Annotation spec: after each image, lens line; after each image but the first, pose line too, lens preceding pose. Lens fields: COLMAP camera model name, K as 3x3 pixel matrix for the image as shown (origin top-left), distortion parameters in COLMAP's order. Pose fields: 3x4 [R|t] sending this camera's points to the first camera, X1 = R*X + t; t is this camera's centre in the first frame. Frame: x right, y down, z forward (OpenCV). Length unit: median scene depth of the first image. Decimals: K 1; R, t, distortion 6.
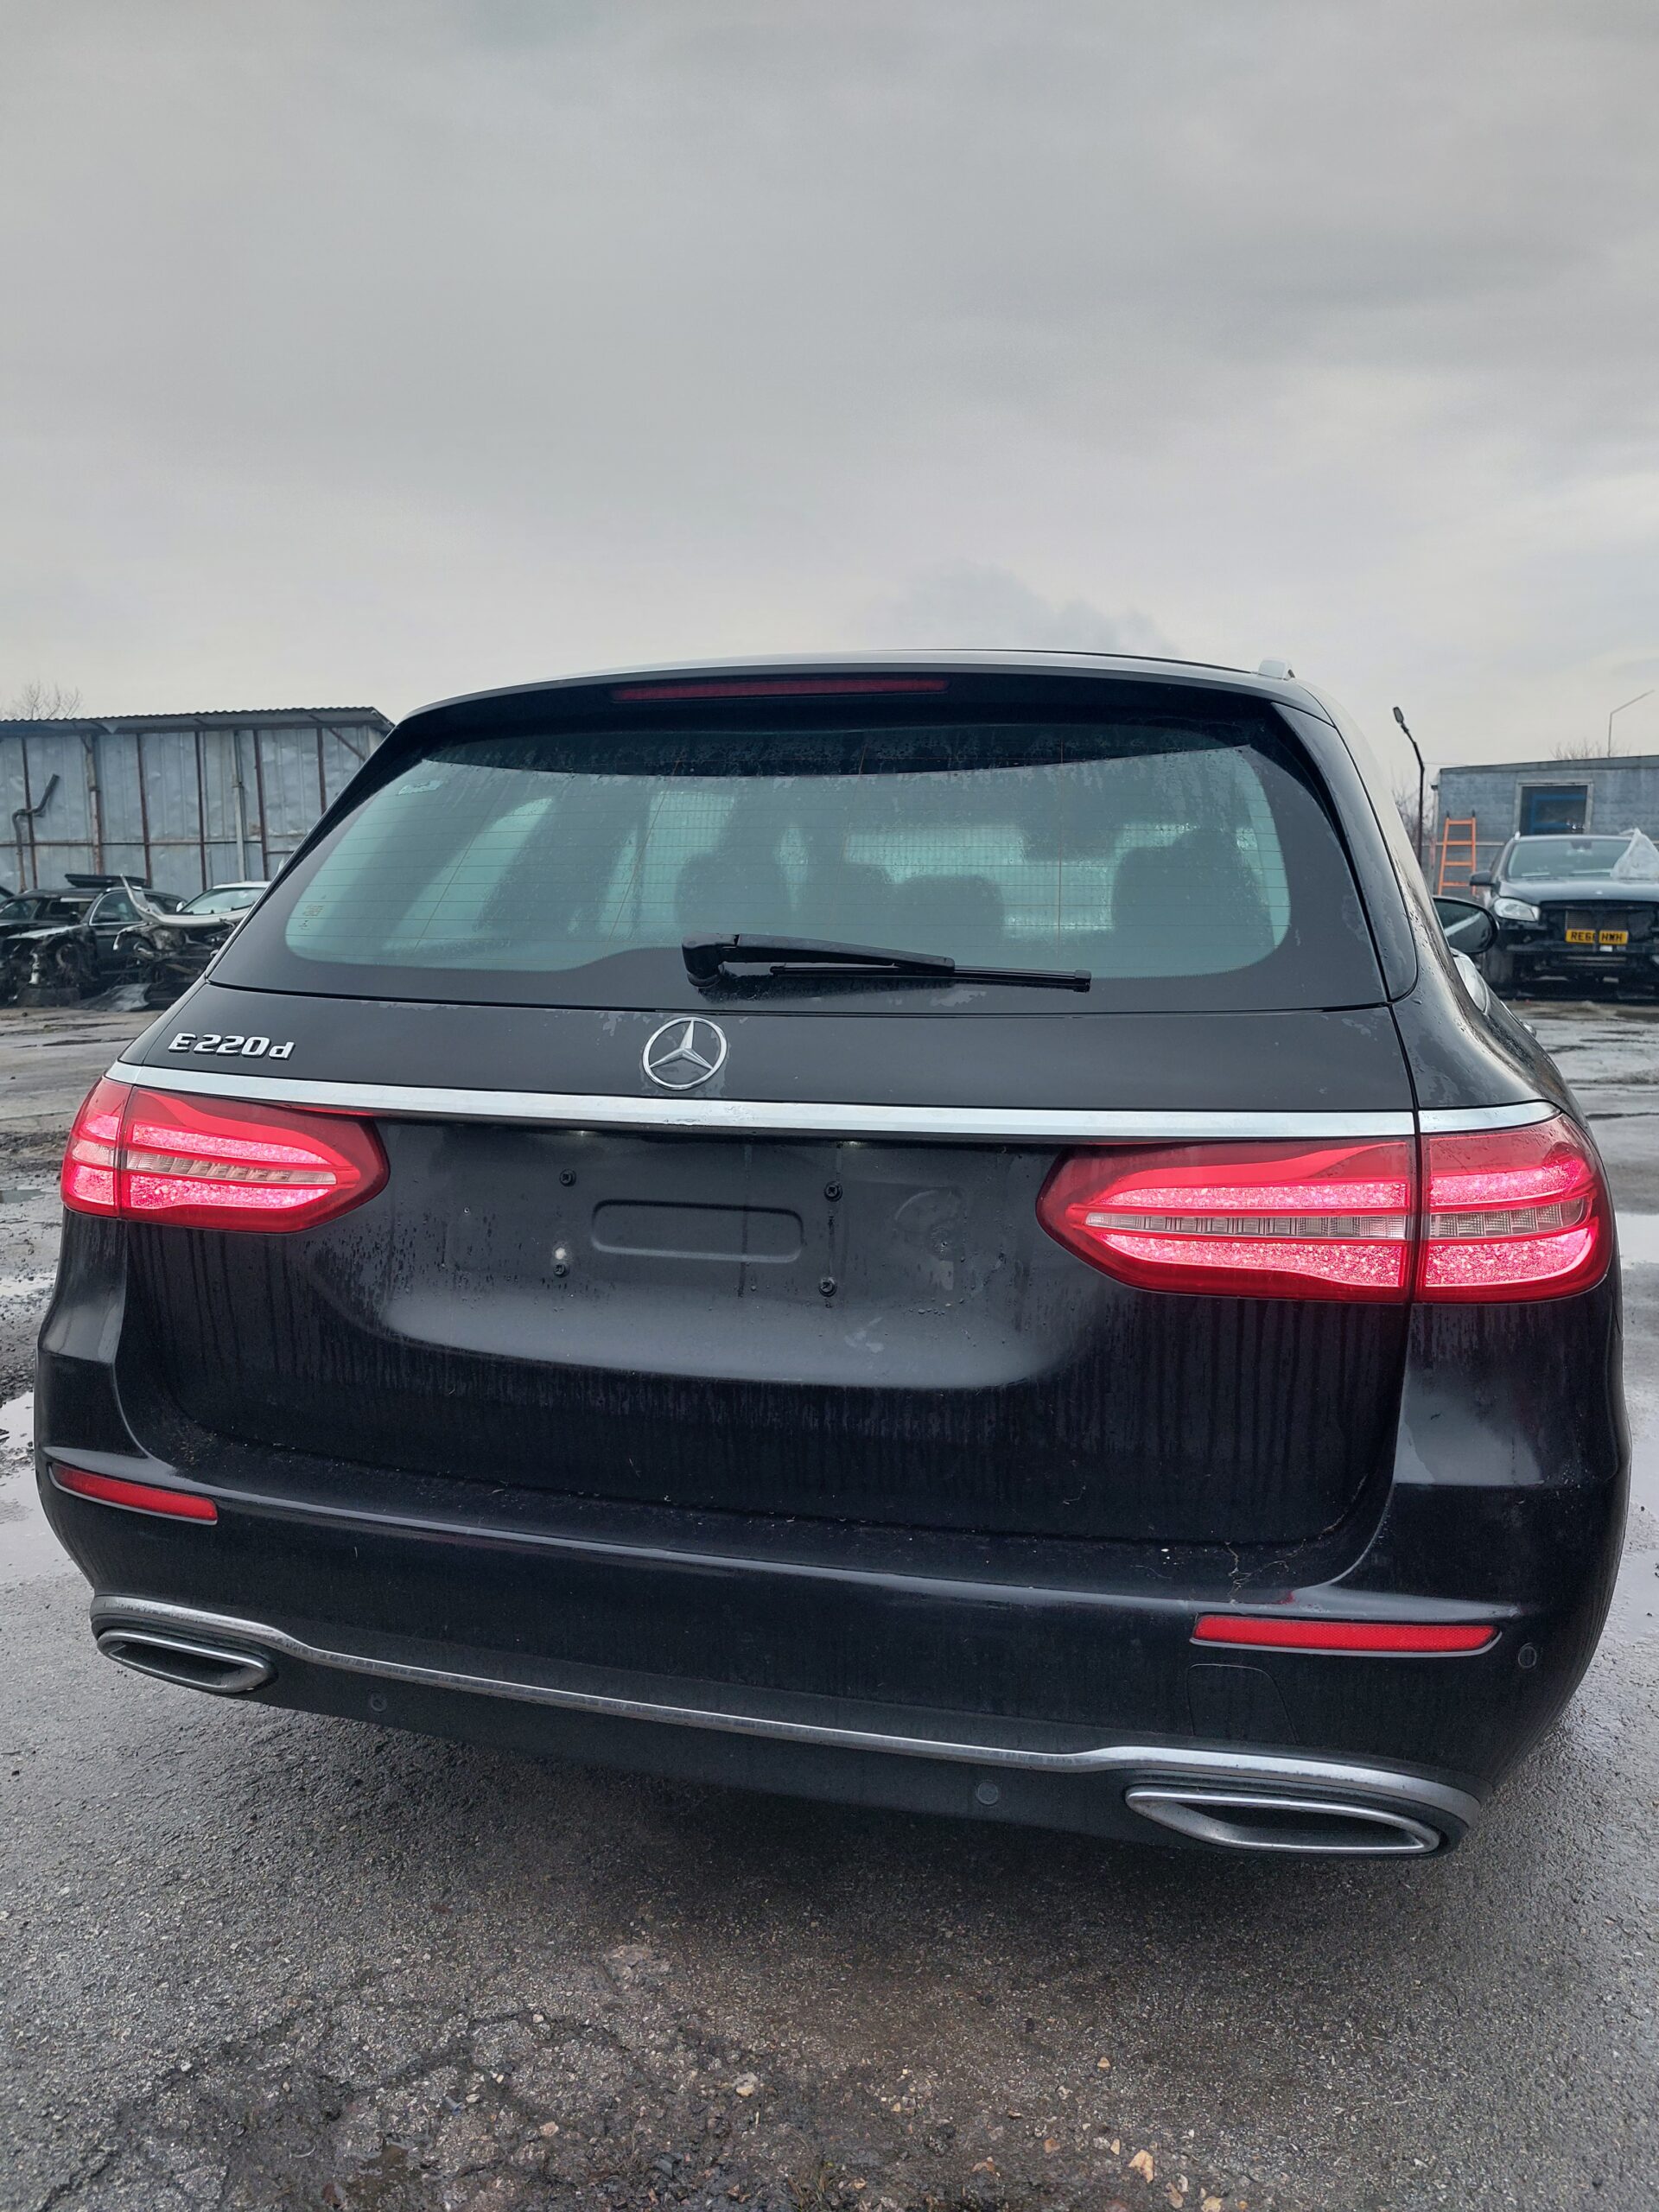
lens RADIAL K [[1602.1, 0, 828.1], [0, 1602.1, 1096.8], [0, 0, 1]] dist [0.053919, -0.045220]
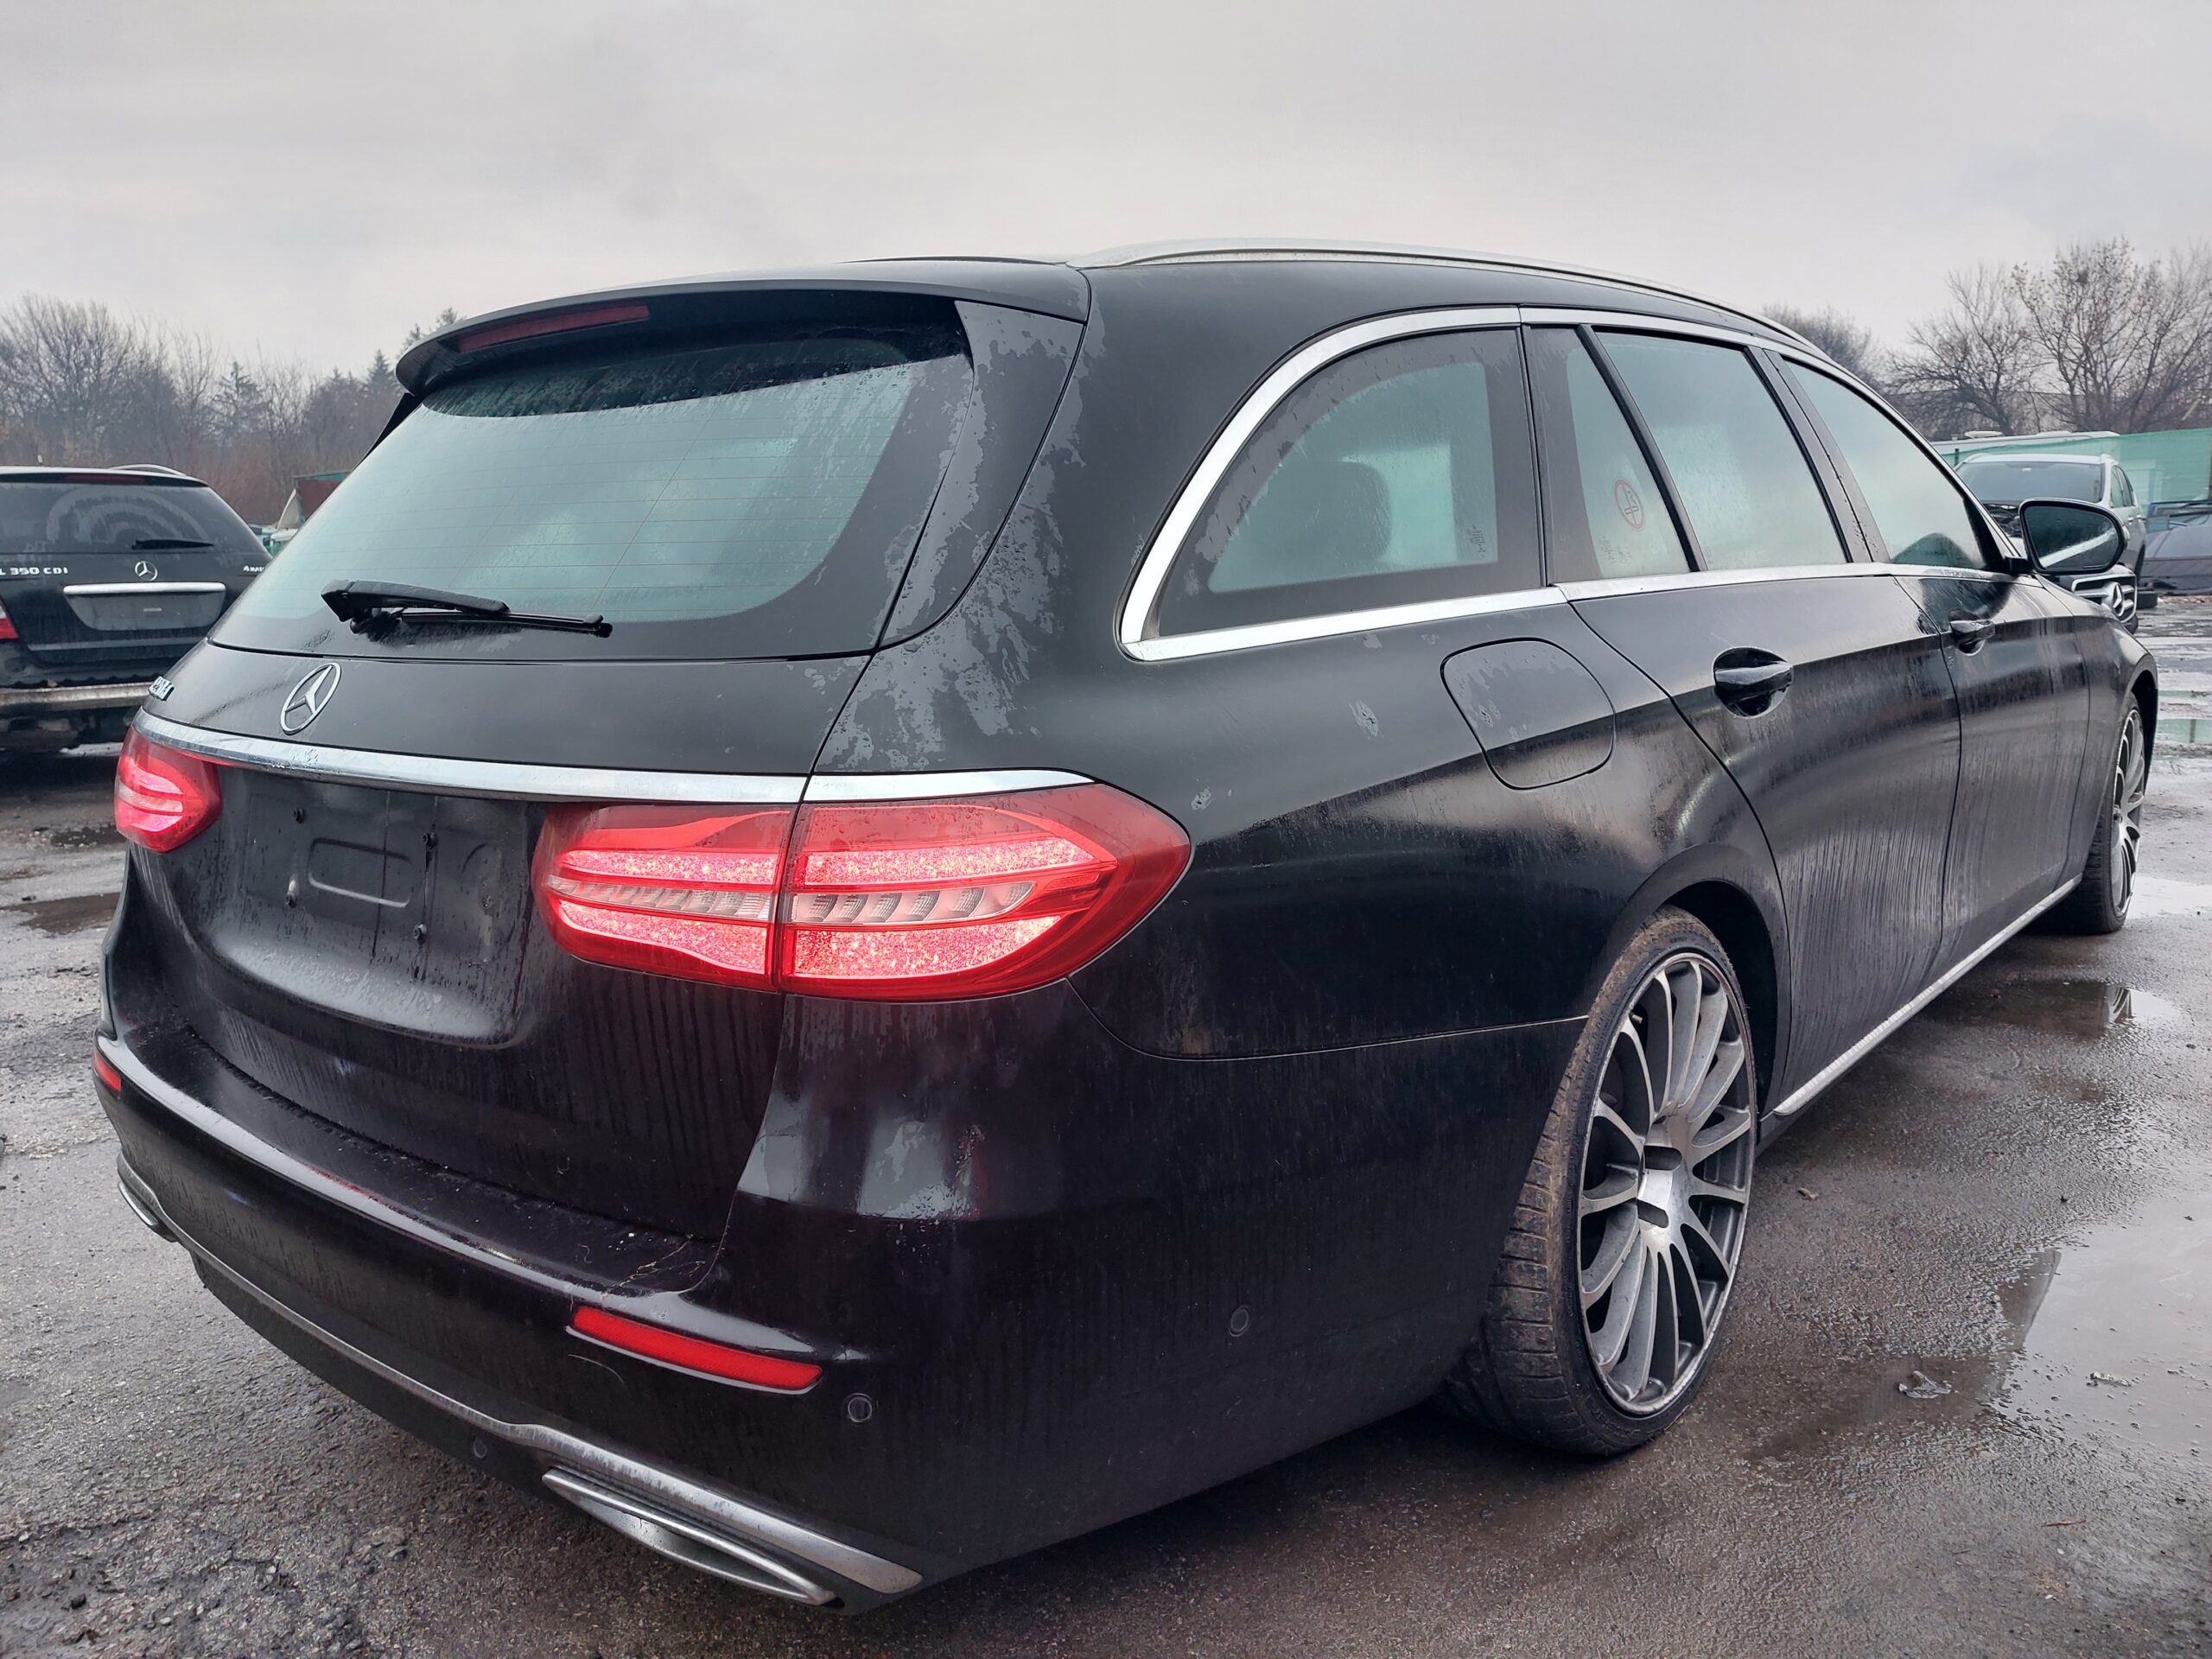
lens RADIAL K [[1602.1, 0, 1113.9], [0, 1602.1, 827.2], [0, 0, 1]] dist [0.053919, -0.045220]
pose [[0.911644, 0.041692, -0.408860, 0.871292], [-0.017904, 0.997925, 0.061840, -0.019825], [0.410590, -0.049056, 0.910500, 0.277958]]
